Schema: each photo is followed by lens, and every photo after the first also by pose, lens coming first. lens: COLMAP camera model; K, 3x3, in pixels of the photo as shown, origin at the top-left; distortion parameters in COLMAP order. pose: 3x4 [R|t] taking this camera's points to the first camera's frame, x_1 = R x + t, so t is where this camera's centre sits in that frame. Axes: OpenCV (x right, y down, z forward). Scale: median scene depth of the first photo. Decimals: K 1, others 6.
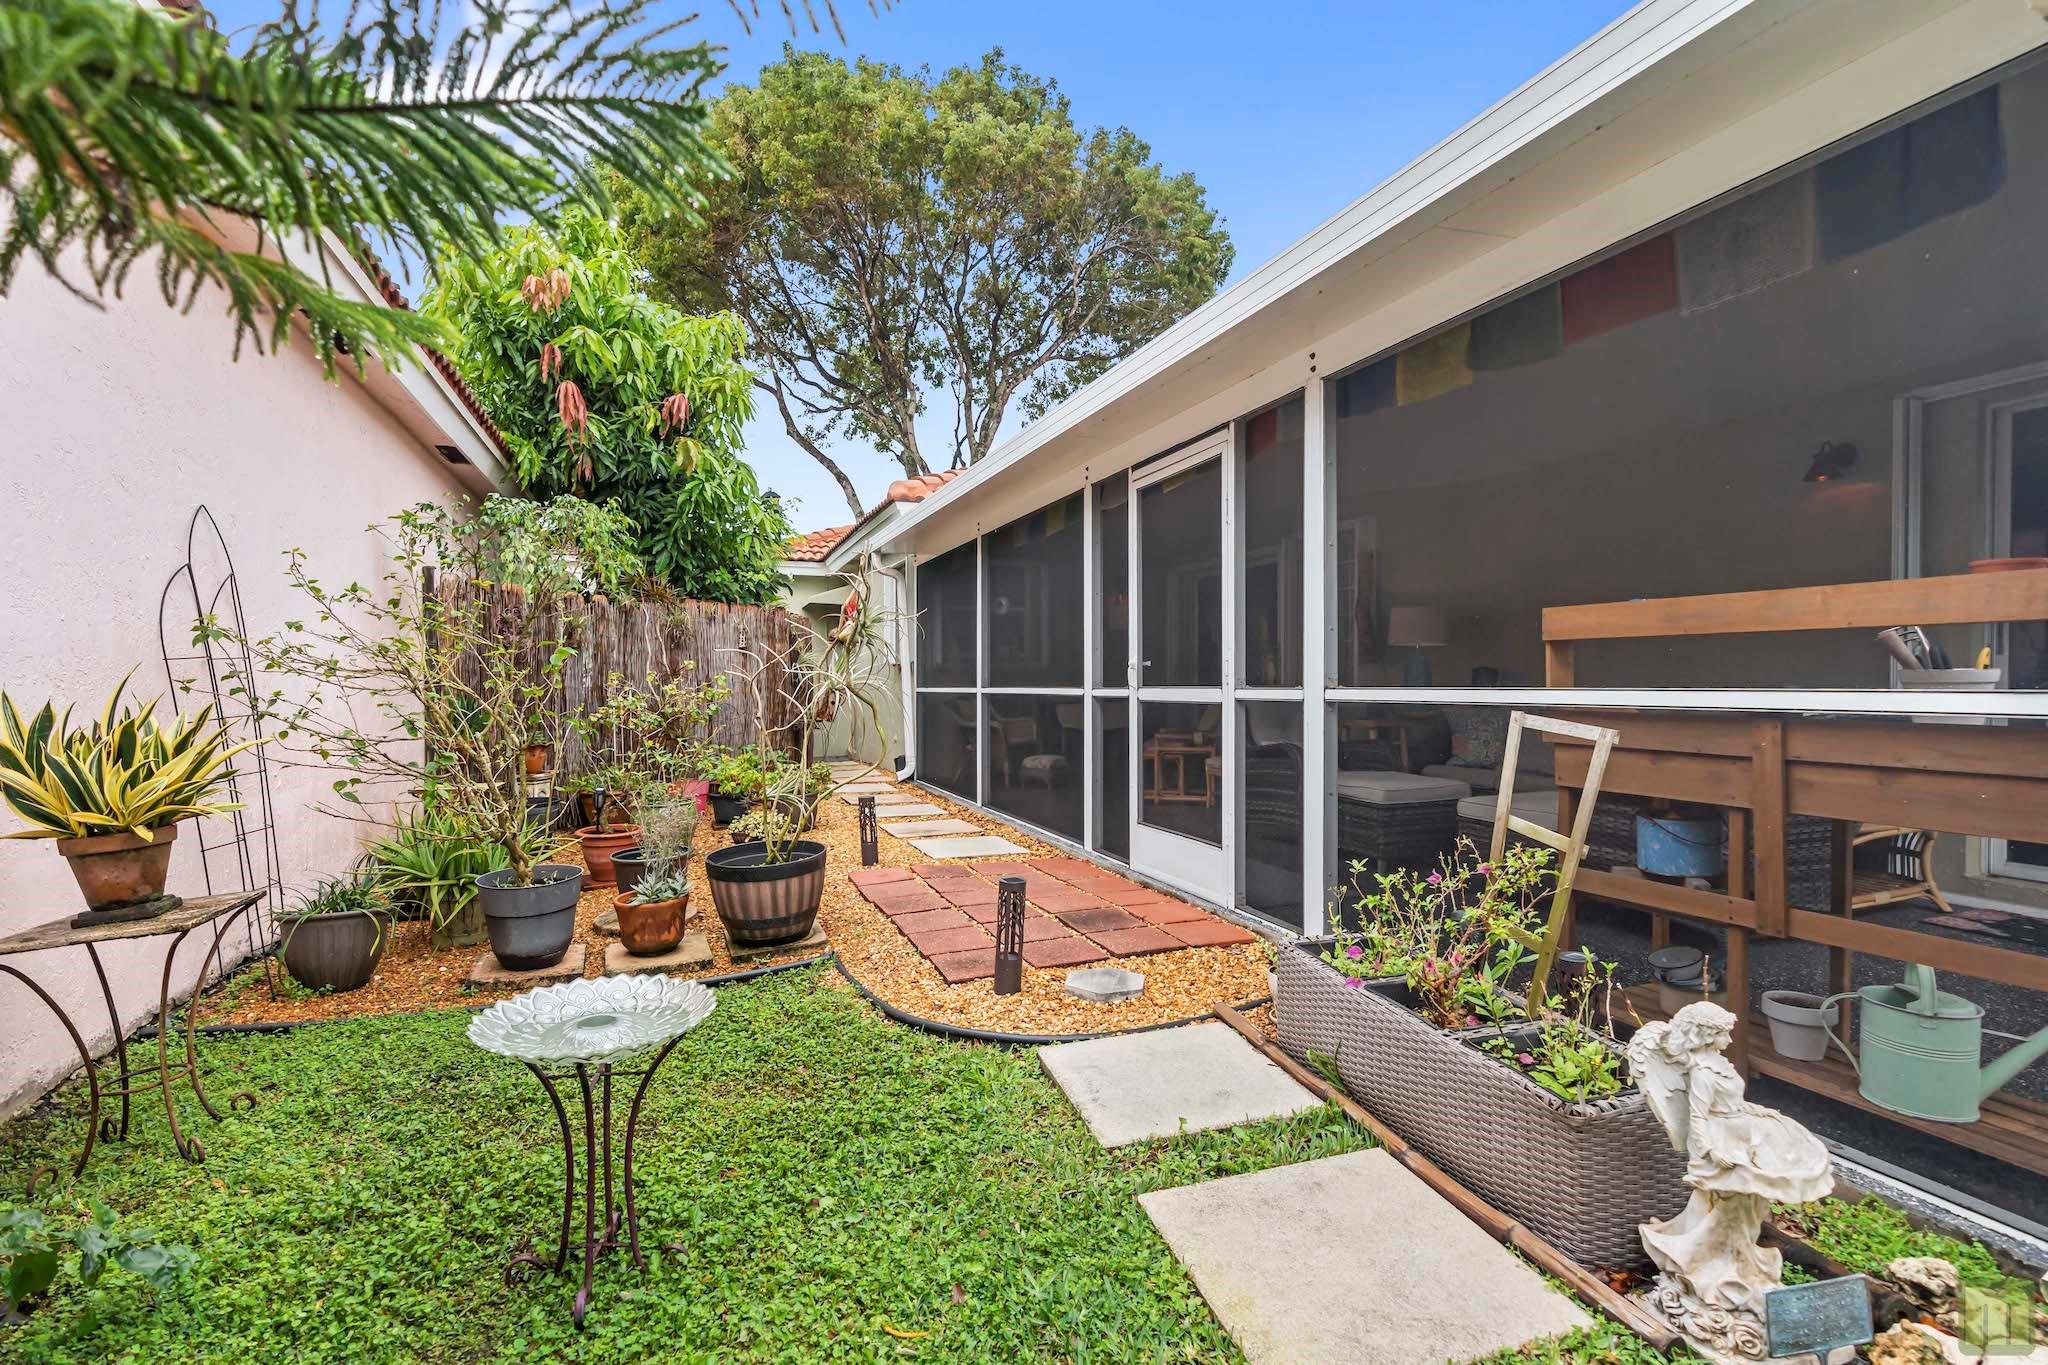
lens RADIAL K [[932.0, 0, 1025.1], [0, 932.0, 677.3], [0, 0, 1]] dist [-0.003781, 0.000885]
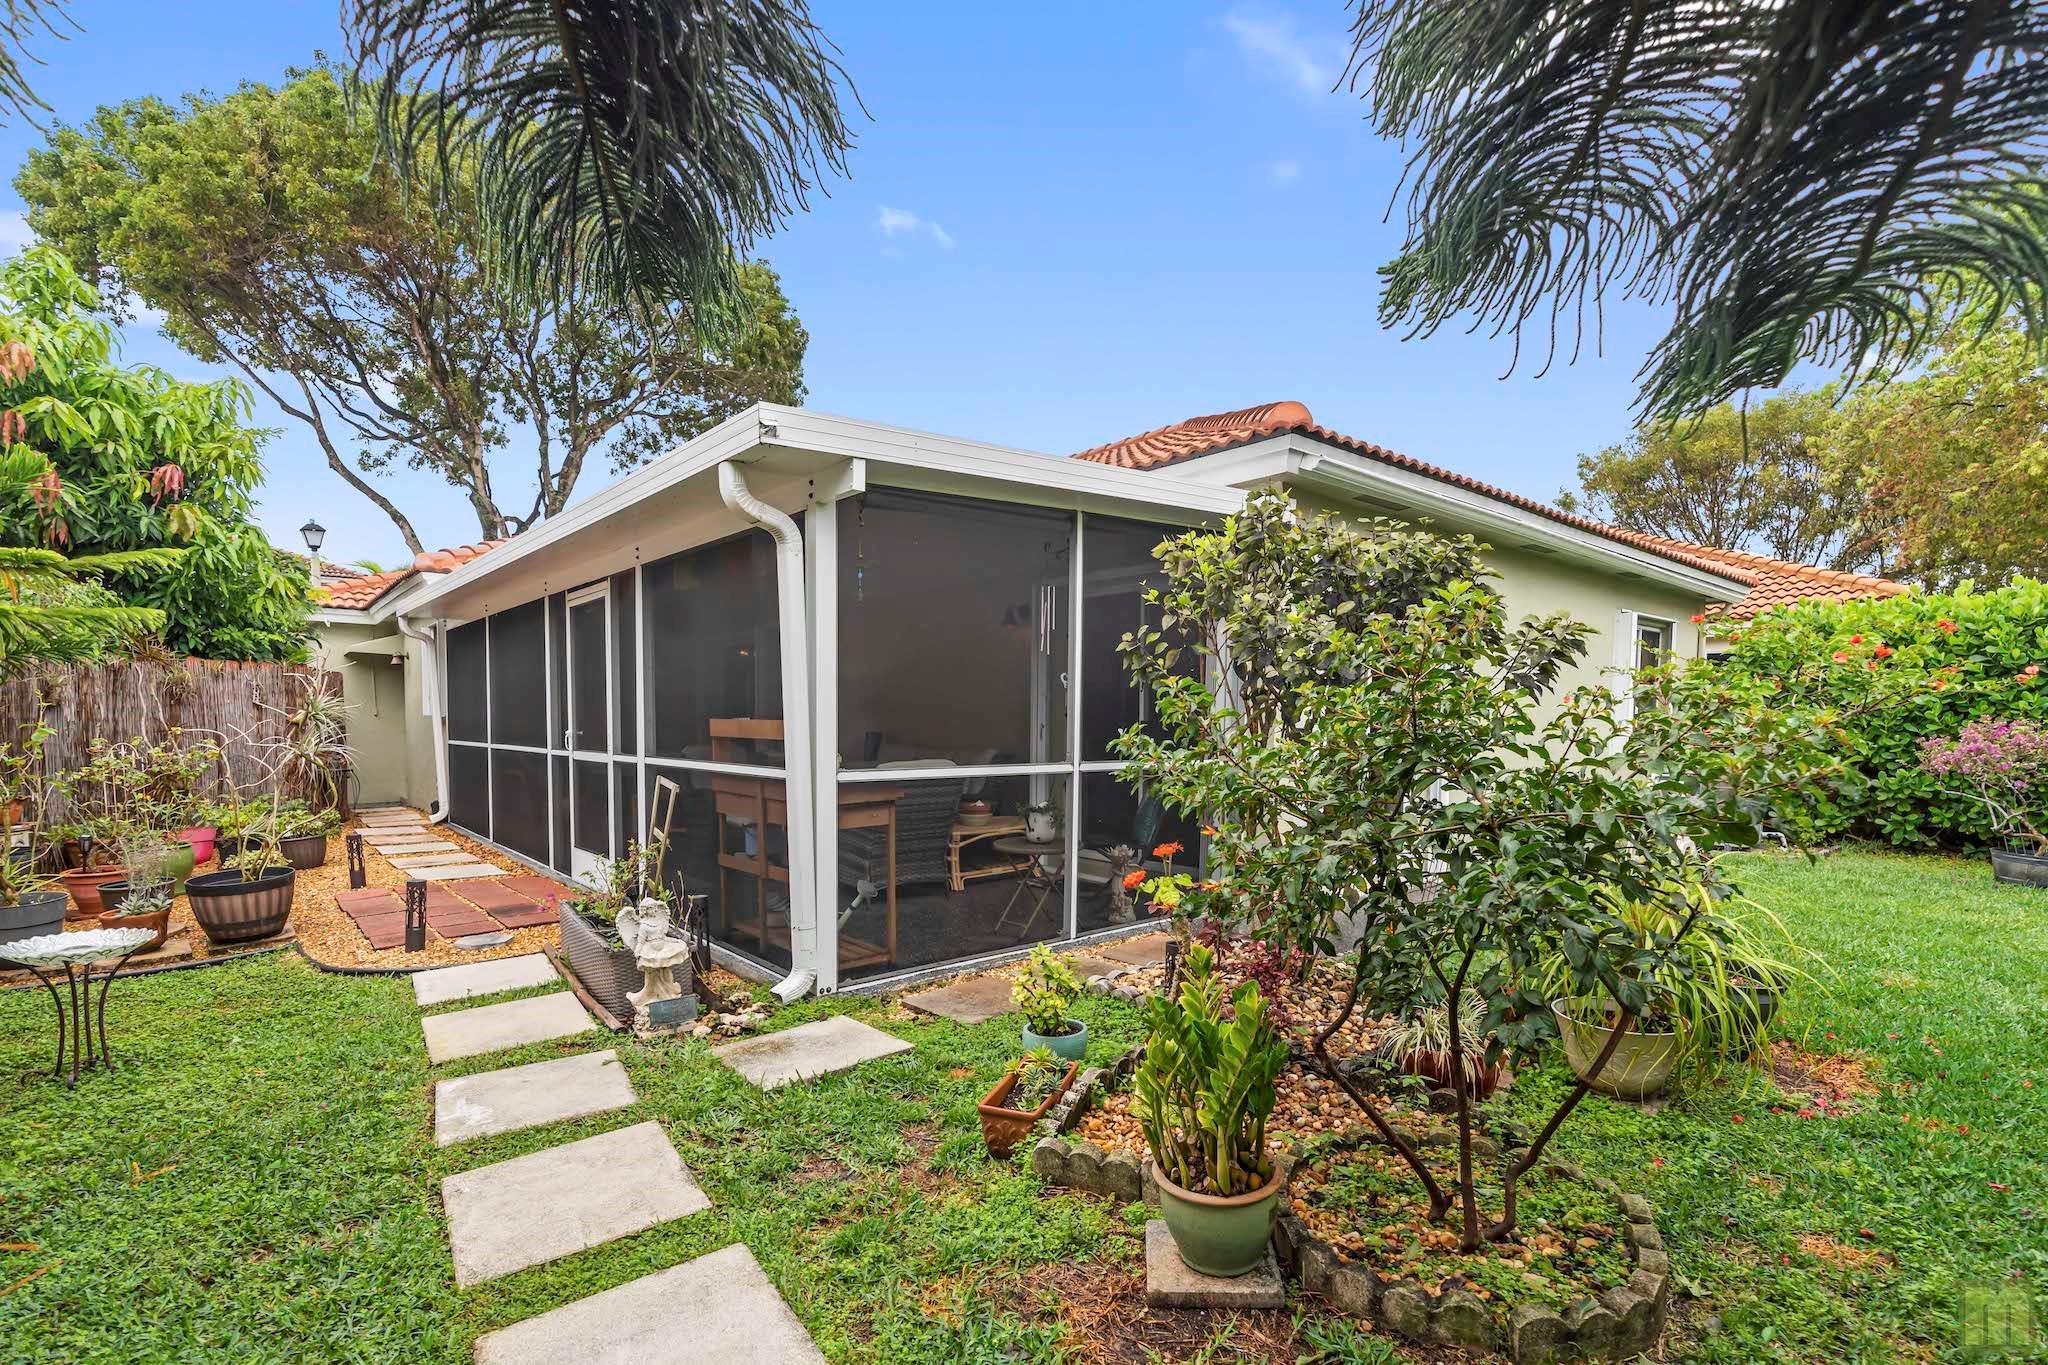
lens RADIAL K [[943.9, 0, 1024.3], [0, 943.9, 758.7], [0, 0, 1]] dist [-0.007516, 0.001740]
pose [[0.938766, -0.007666, 0.344469, 0.161790], [-0.009128, 0.998848, 0.047105, -0.028964], [-0.344433, -0.047365, 0.937615, -0.335202]]
